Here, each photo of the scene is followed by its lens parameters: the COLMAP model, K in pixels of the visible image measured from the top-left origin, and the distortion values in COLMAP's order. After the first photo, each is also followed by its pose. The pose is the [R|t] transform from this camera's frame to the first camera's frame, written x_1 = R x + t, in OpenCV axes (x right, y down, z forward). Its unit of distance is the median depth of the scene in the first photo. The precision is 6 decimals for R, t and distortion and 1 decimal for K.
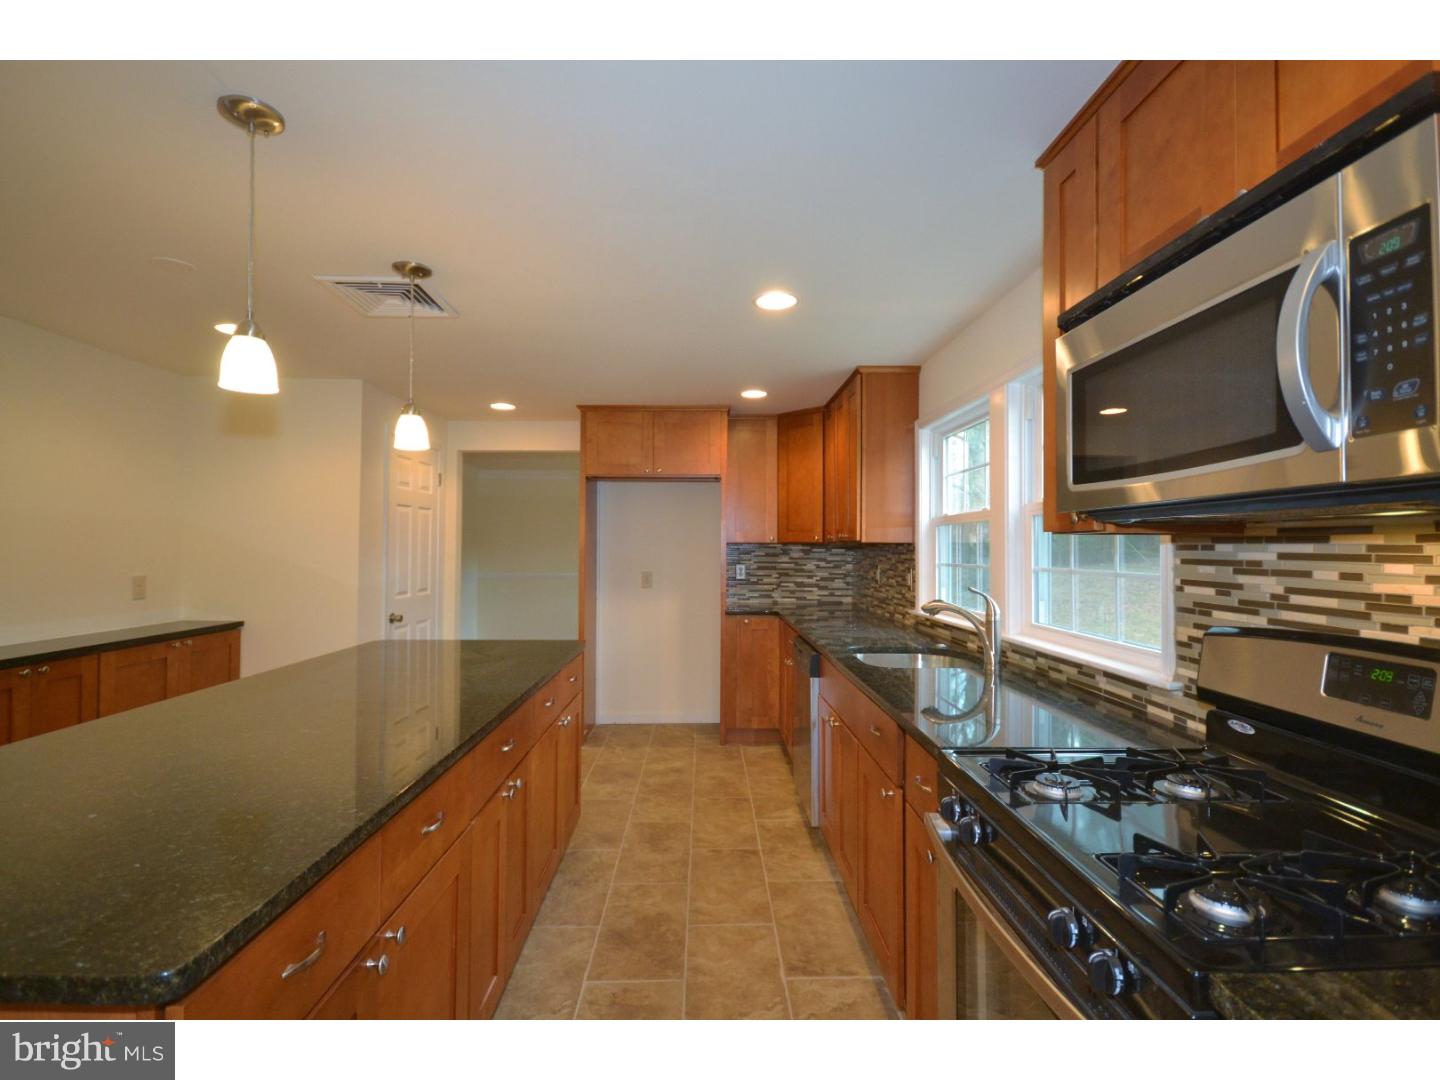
lens RADIAL K [[687.3, 0, 720.0], [0, 687.3, 540.0], [0, 0, 1]] dist [0.004578, 0.000399]
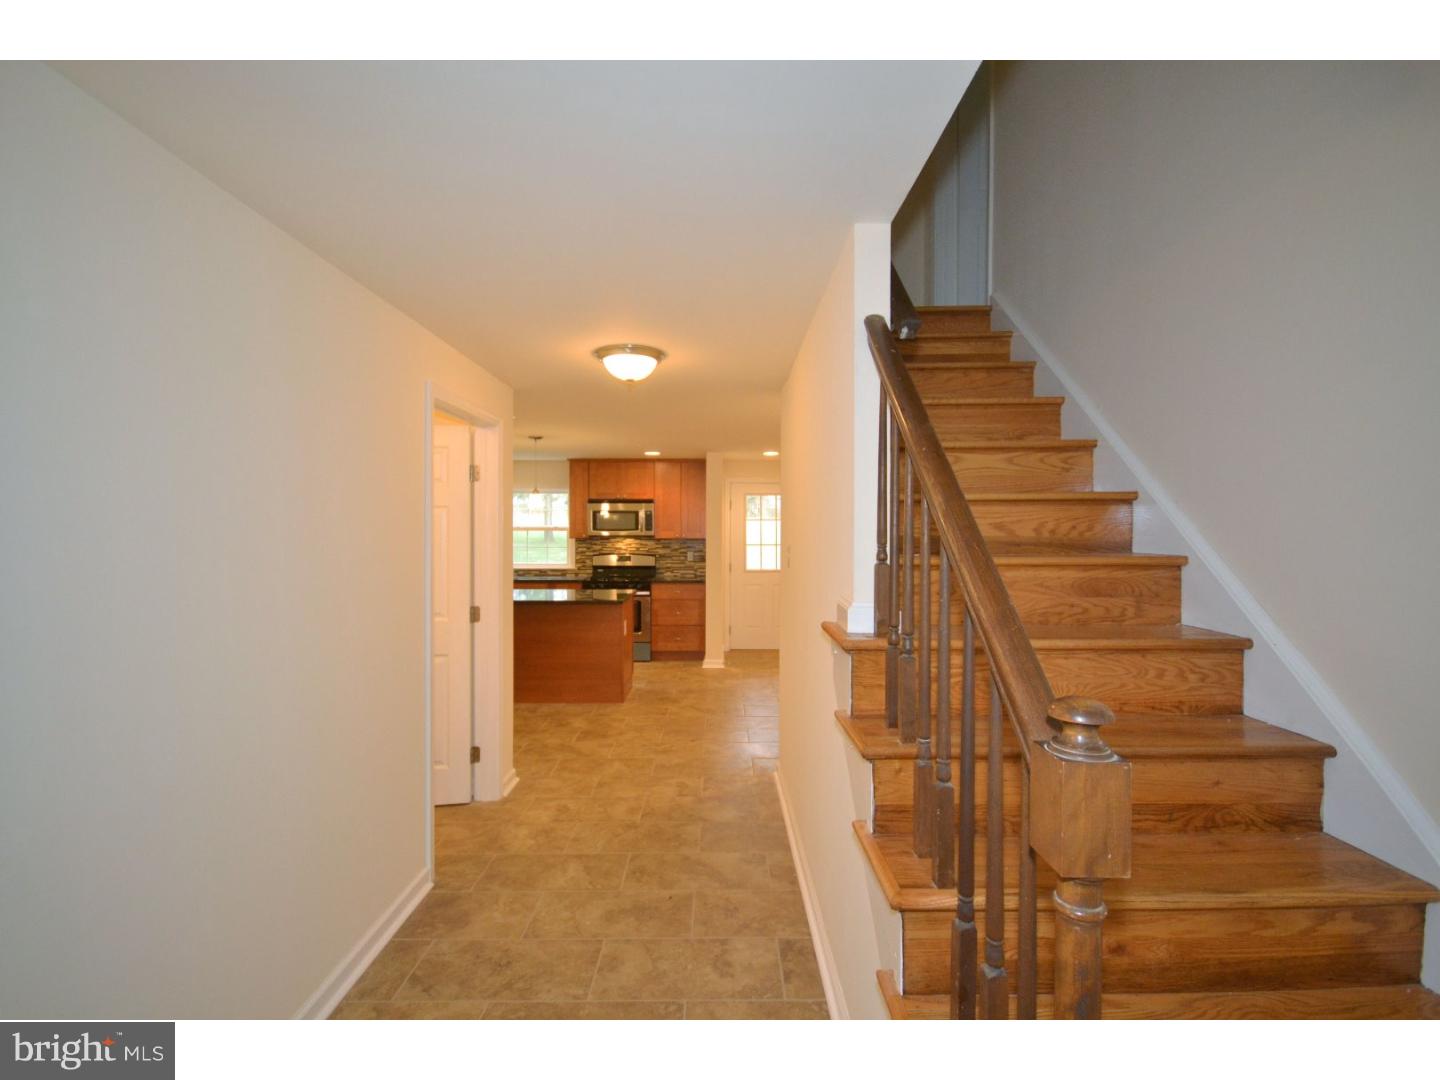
lens RADIAL K [[658.2, 0, 720.0], [0, 658.2, 540.0], [0, 0, 1]] dist [0.024771, -0.018154]
pose [[0.017542, -0.014955, 0.999734, -2.361503], [-0.014286, 0.999782, 0.015206, -0.048044], [-0.999744, -0.014549, 0.017324, -0.076367]]
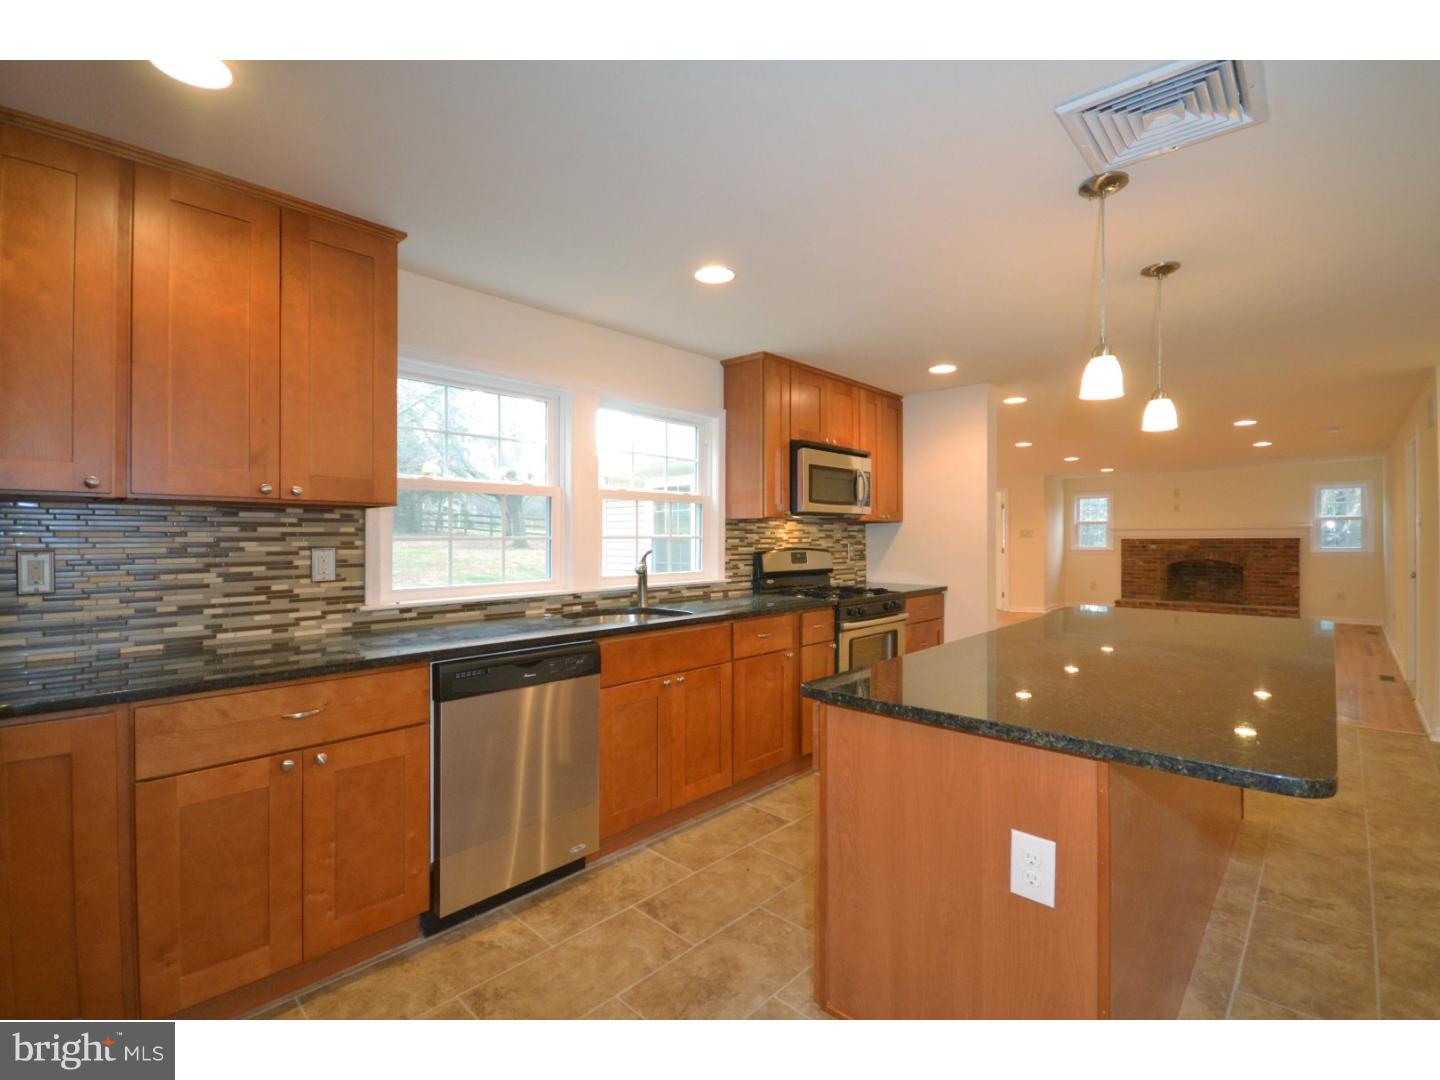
lens RADIAL K [[658.2, 0, 720.0], [0, 658.2, 540.0], [0, 0, 1]] dist [0.024771, -0.018154]
pose [[-0.711942, -0.006539, 0.702207, -0.556449], [-0.010330, 0.999946, -0.001162, 0.040363], [-0.702162, -0.008081, -0.711971, 1.535595]]
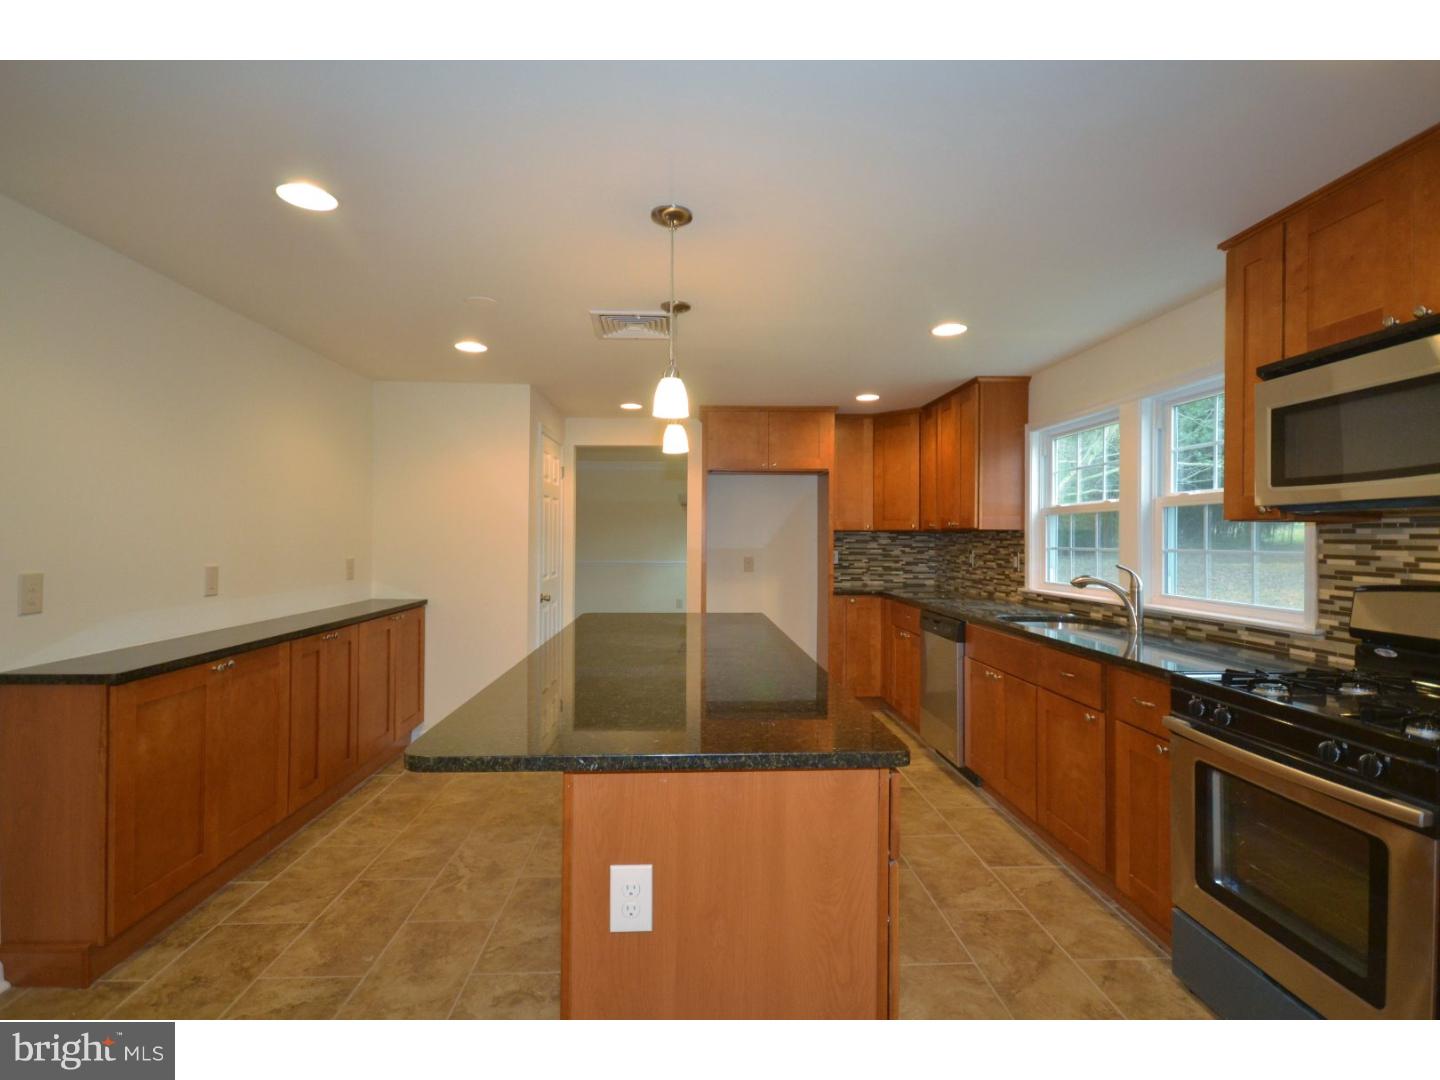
lens RADIAL K [[705.5, 0, 720.0], [0, 705.5, 540.0], [0, 0, 1]] dist [0.018300, -0.006762]
pose [[0.999696, 0.000591, 0.024653, -0.322616], [-0.000957, 0.999889, 0.014845, 0.004651], [-0.024641, -0.014864, 0.999586, -0.221035]]
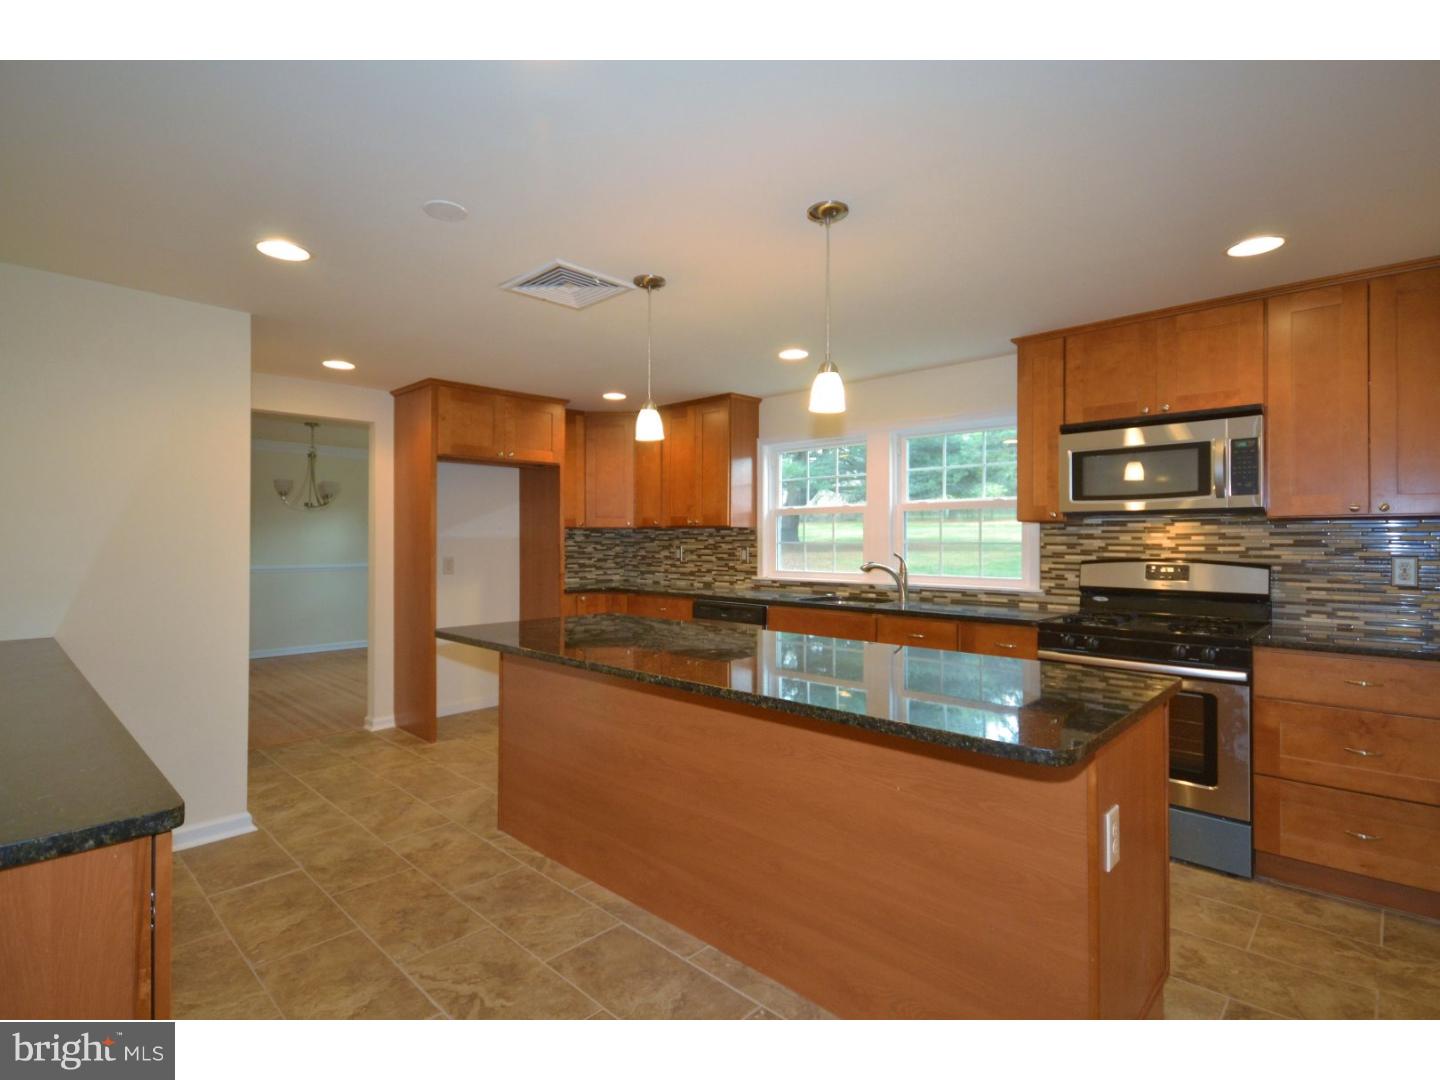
lens RADIAL K [[705.5, 0, 720.0], [0, 705.5, 540.0], [0, 0, 1]] dist [0.018300, -0.006762]
pose [[0.704032, -0.003555, 0.710160, -0.964781], [-0.006717, 0.999909, 0.011664, 0.015822], [-0.710137, -0.012982, 0.703944, 0.074223]]
